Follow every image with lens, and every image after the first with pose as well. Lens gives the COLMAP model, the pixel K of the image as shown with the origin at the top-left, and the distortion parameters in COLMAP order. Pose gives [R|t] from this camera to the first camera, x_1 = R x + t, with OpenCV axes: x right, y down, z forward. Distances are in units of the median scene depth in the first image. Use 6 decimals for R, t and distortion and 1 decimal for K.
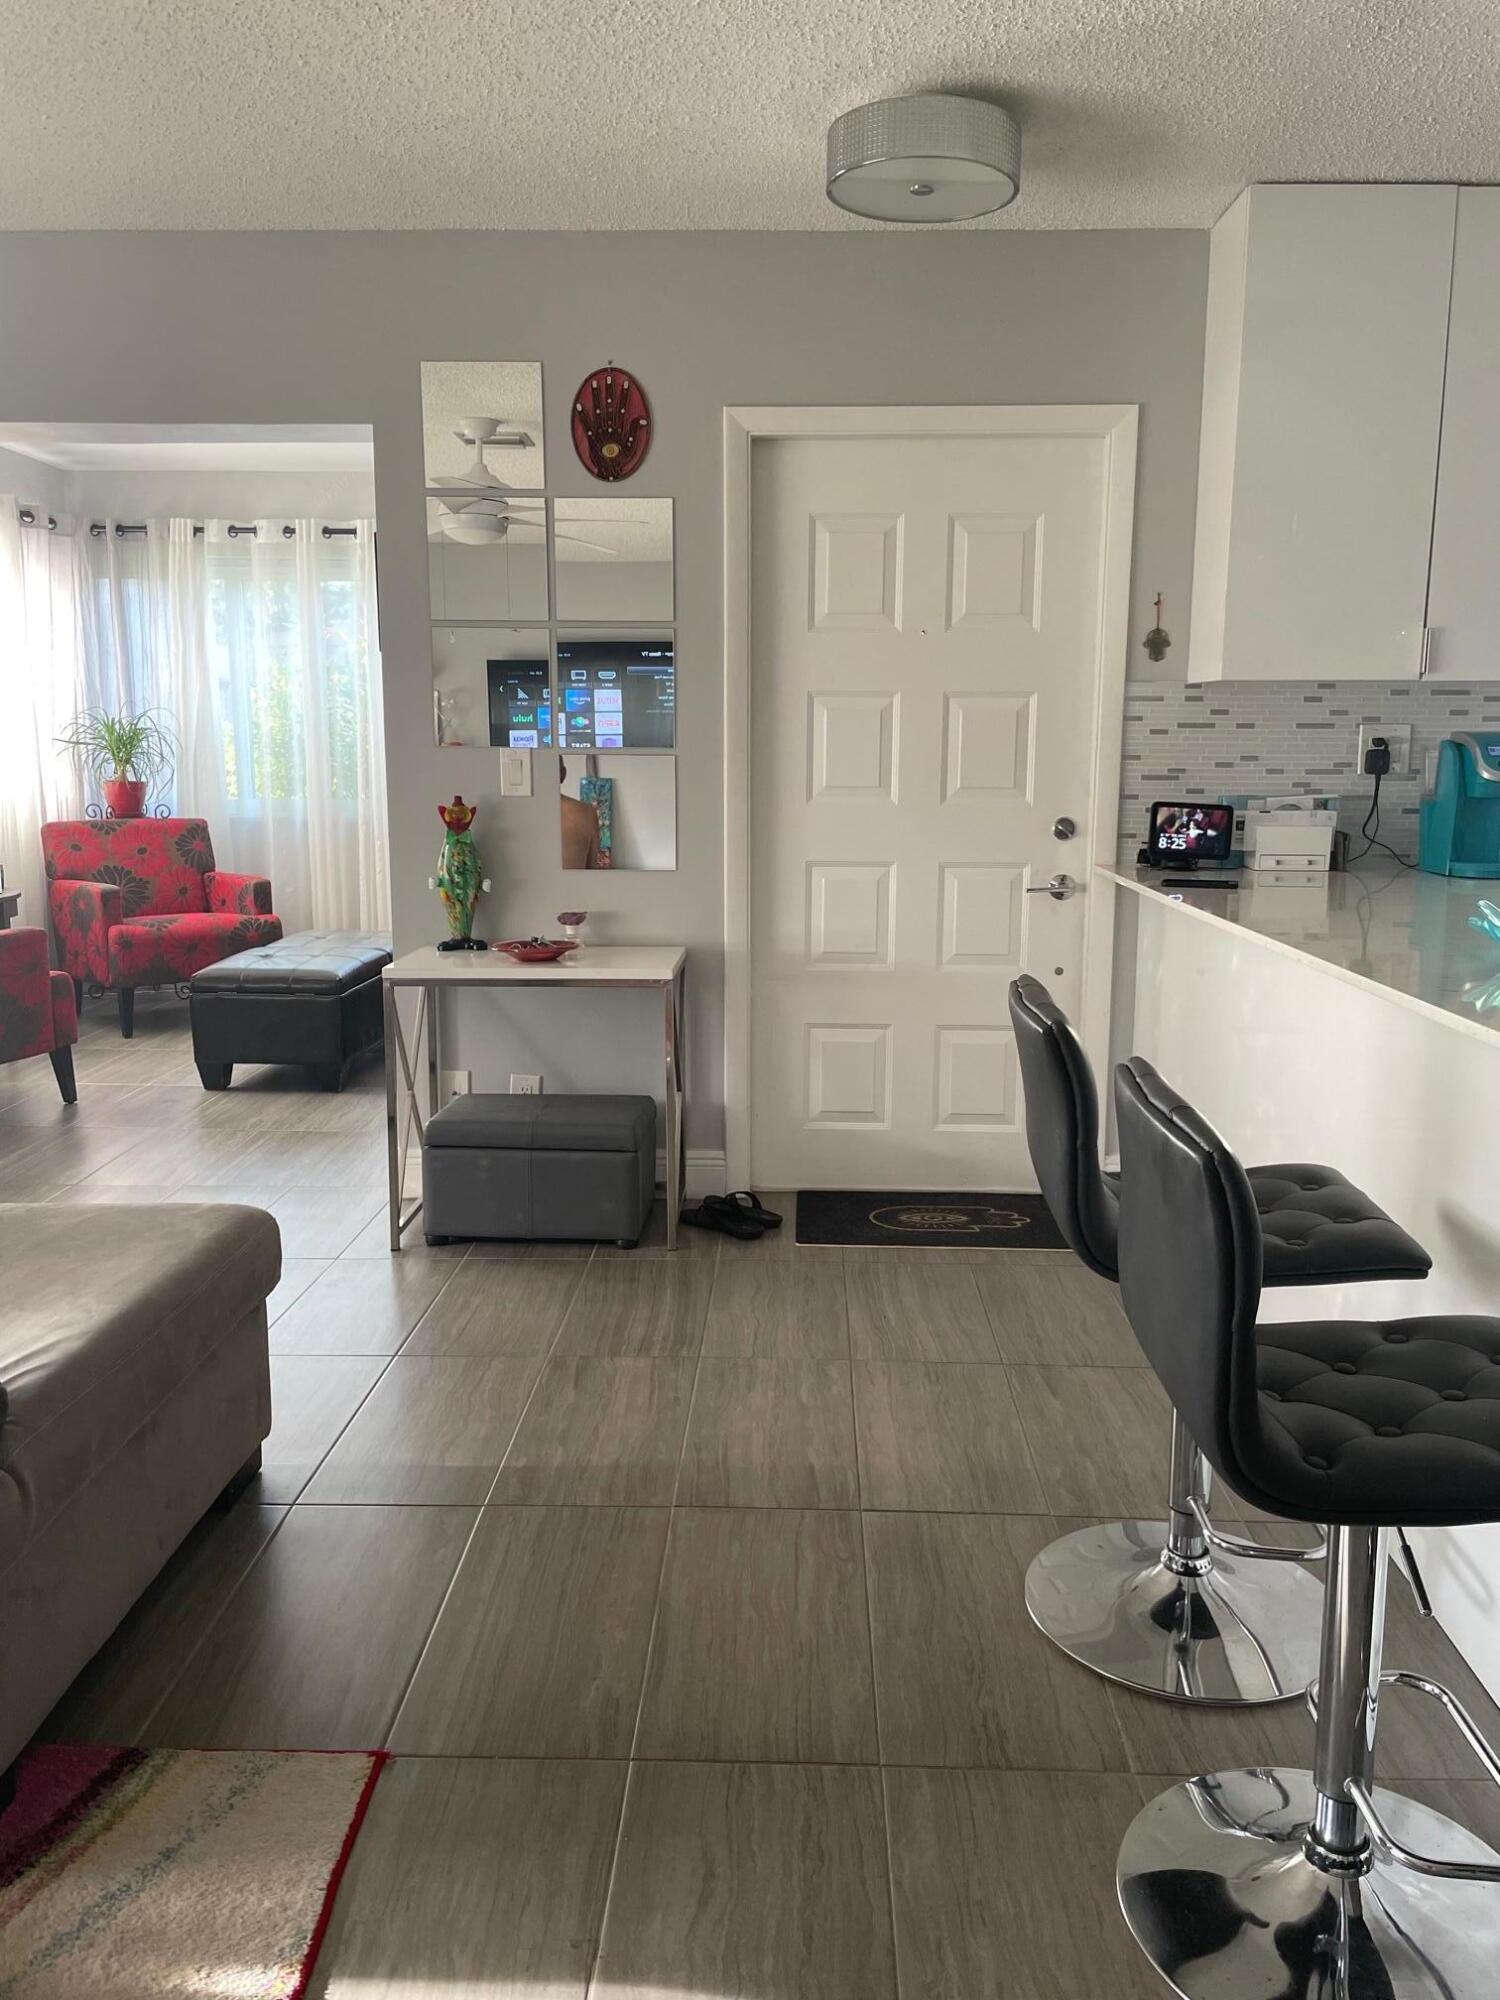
lens RADIAL K [[1519.2, 0, 762.1], [0, 1519.2, 995.8], [0, 0, 1]] dist [0.080103, -0.100913]
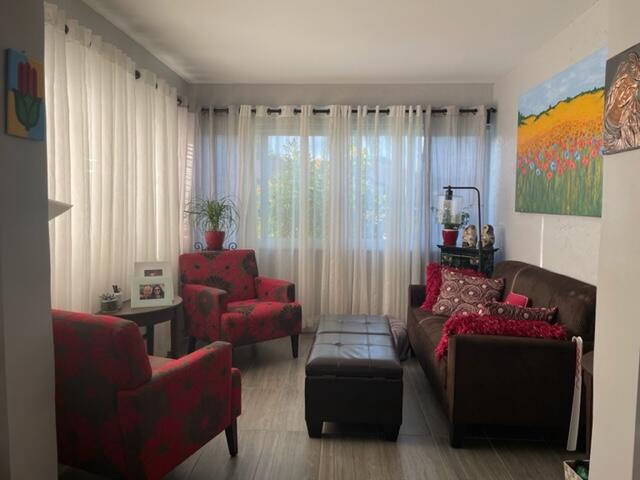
lens RADIAL K [[486.1, 0, 322.8], [0, 486.1, 231.2], [0, 0, 1]] dist [0.080103, -0.100913]
pose [[0.999799, 0.005789, -0.019186, -0.260764], [-0.007765, 0.994487, -0.104576, -0.073721], [0.018475, 0.104703, 0.994332, 0.365422]]
